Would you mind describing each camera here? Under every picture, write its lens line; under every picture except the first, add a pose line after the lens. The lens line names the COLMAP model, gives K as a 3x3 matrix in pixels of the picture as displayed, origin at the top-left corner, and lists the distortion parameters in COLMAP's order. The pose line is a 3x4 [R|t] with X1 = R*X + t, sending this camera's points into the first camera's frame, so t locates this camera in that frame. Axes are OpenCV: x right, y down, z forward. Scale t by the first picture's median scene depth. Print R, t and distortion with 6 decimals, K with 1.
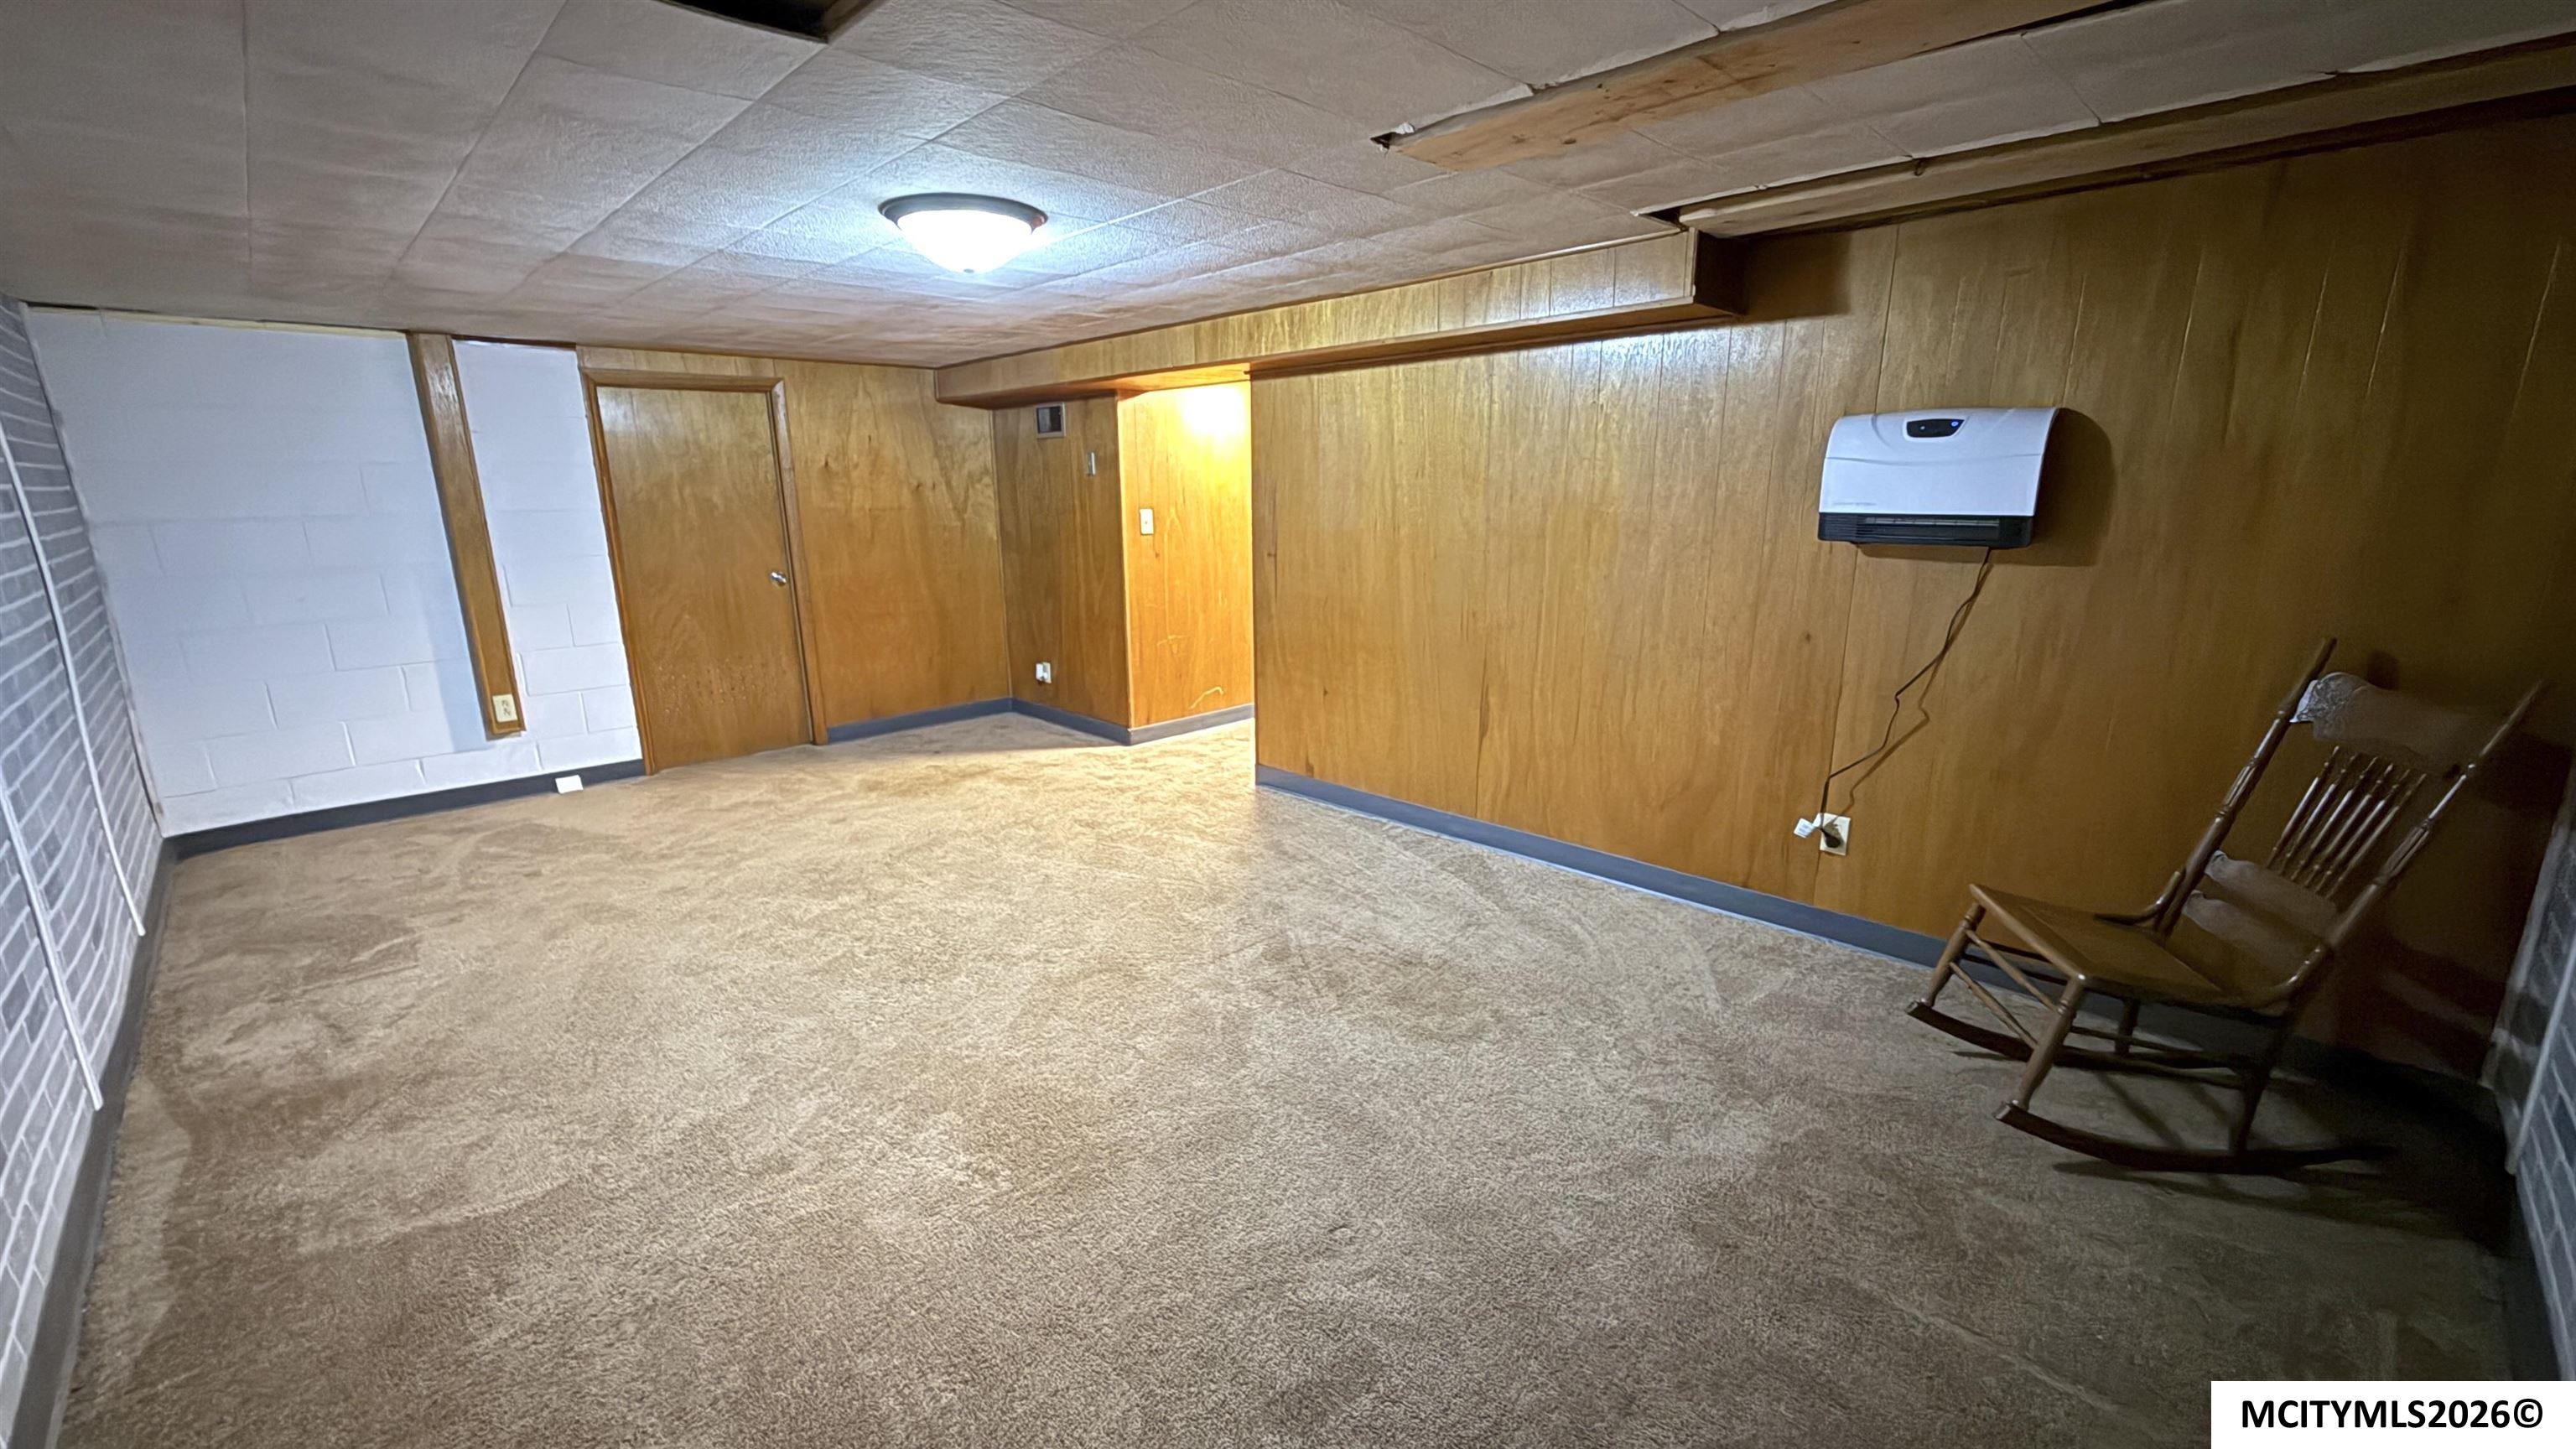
lens RADIAL K [[1028.1, 0, 1294.1], [0, 1028.1, 732.0], [0, 0, 1]] dist [0.002506, -0.000039]
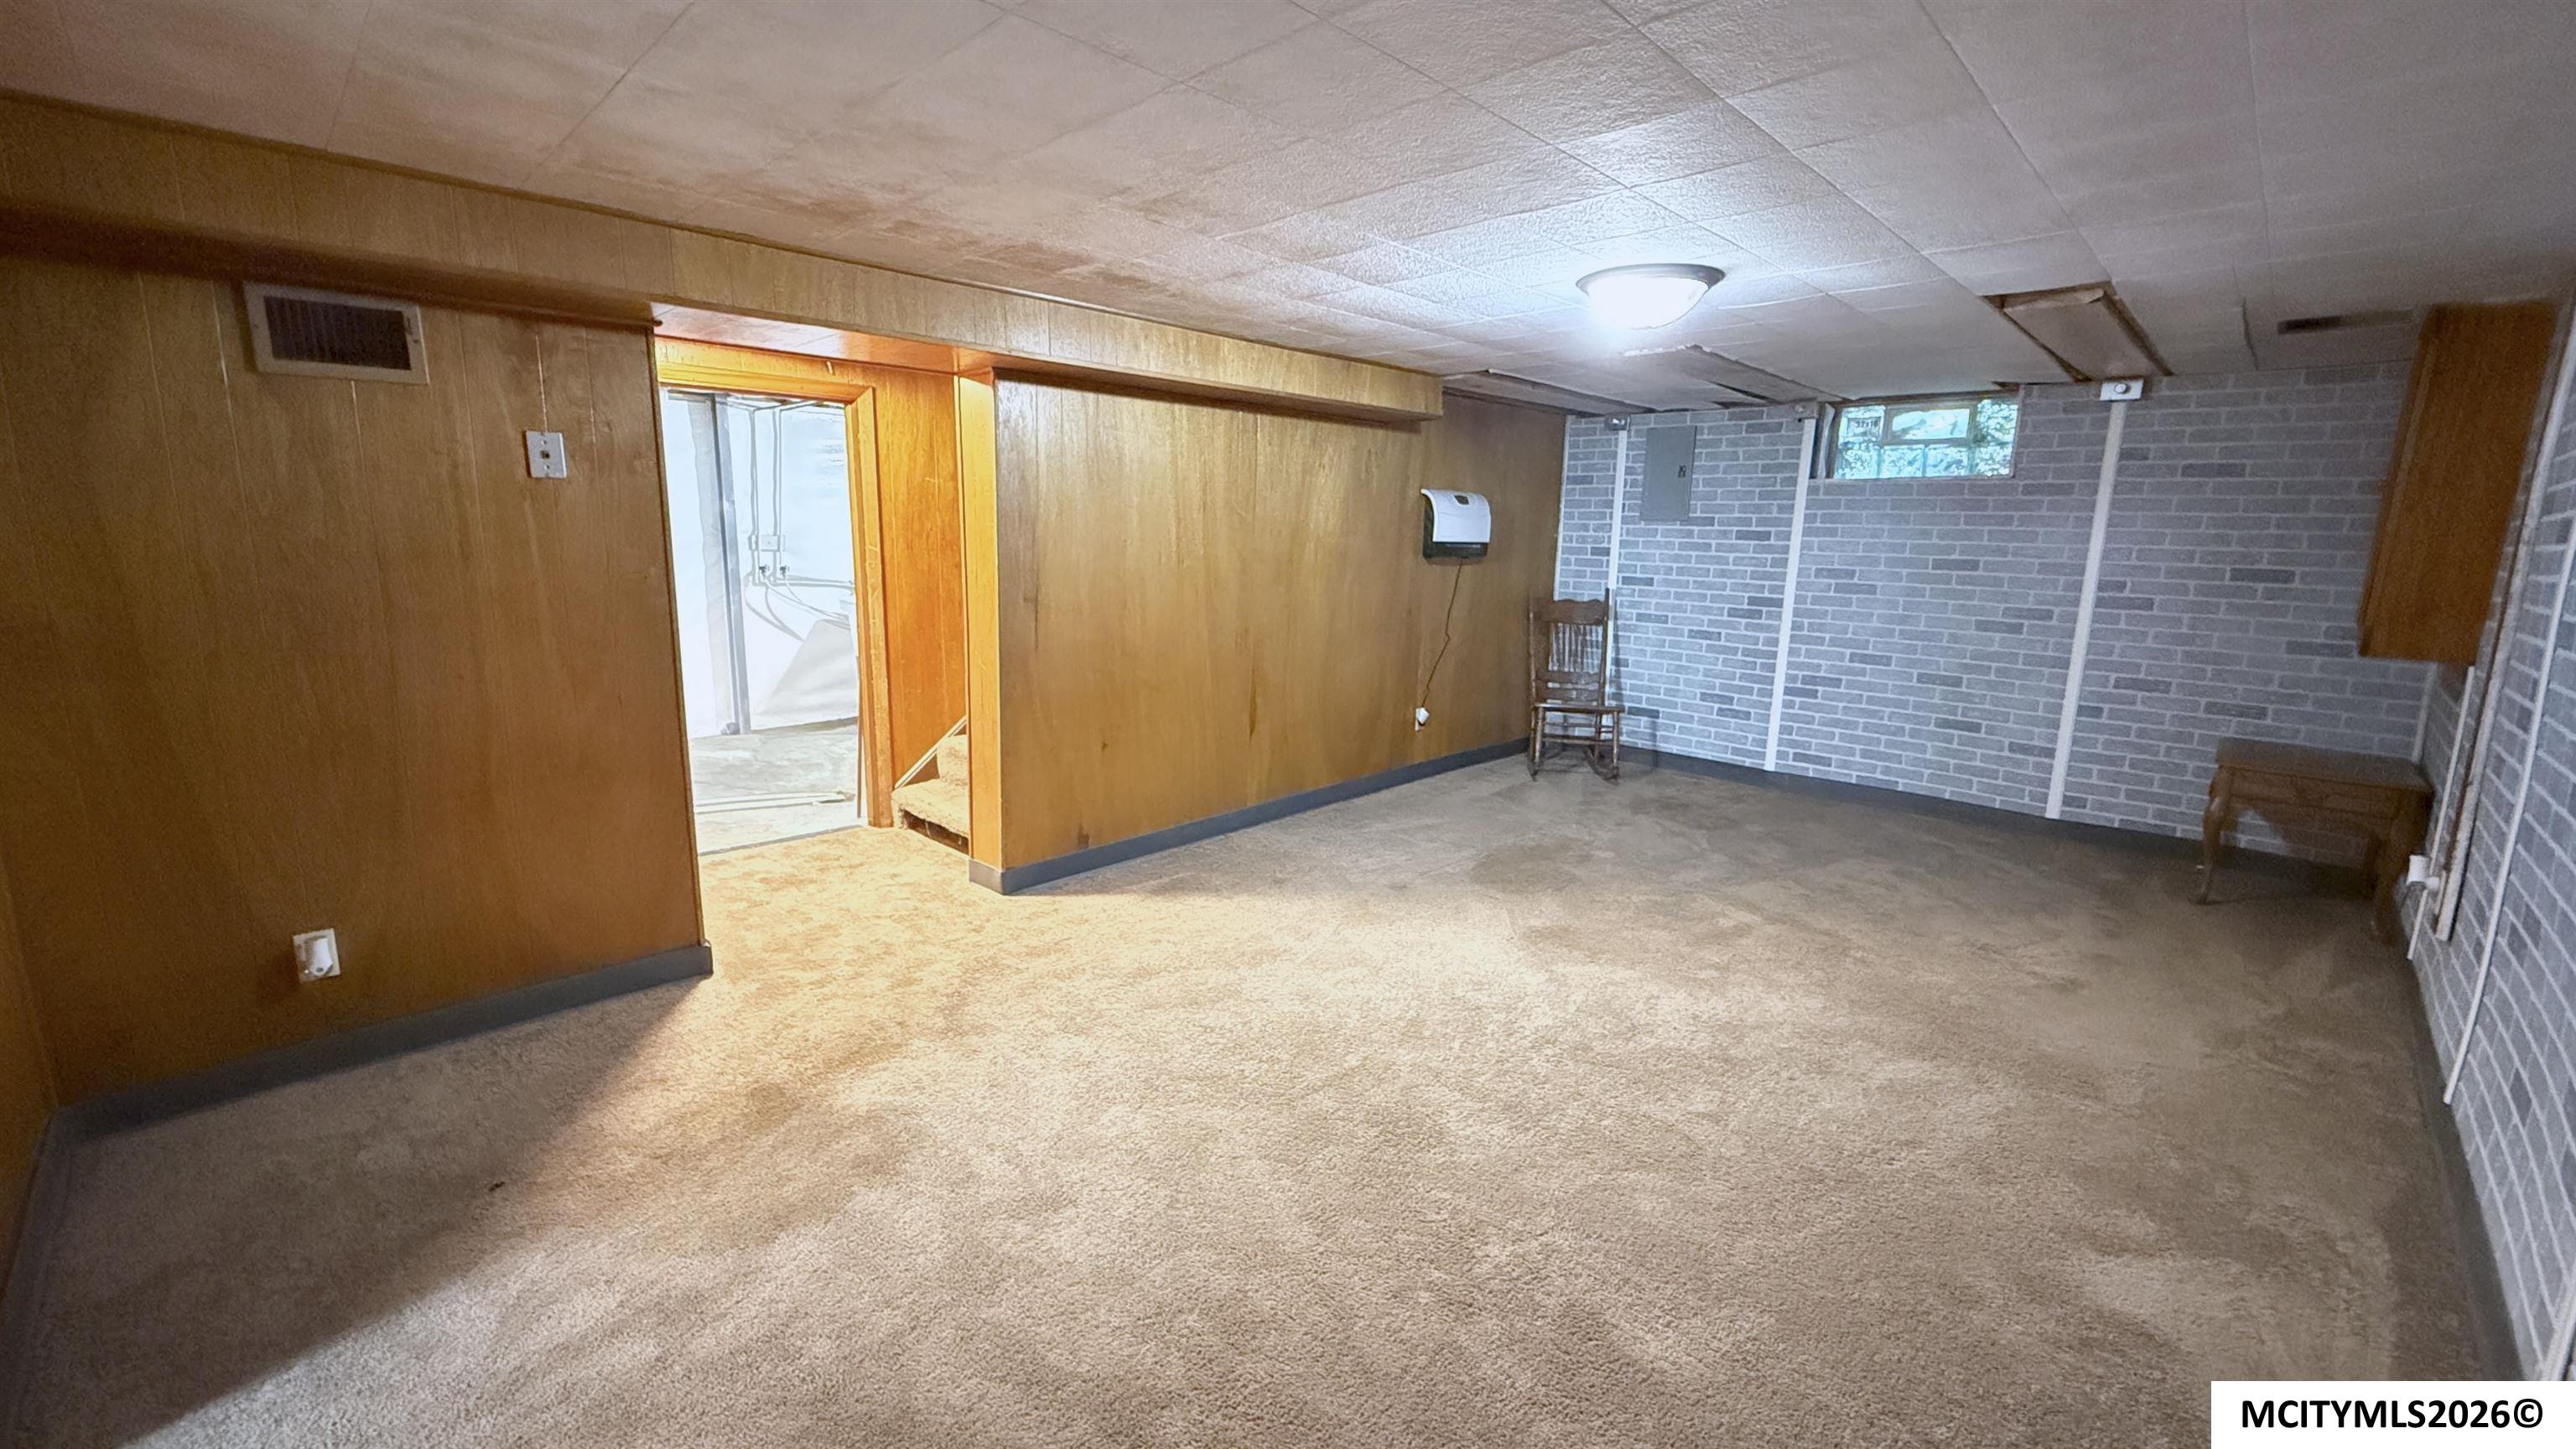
lens RADIAL K [[1028.1, 0, 1292.9], [0, 1028.1, 713.7], [0, 0, 1]] dist [0.002506, -0.000039]
pose [[-0.022460, -0.162960, 0.986377, -0.822858], [0.223314, 0.960880, 0.163832, -0.168701], [-0.974488, 0.223951, 0.014810, 0.792213]]
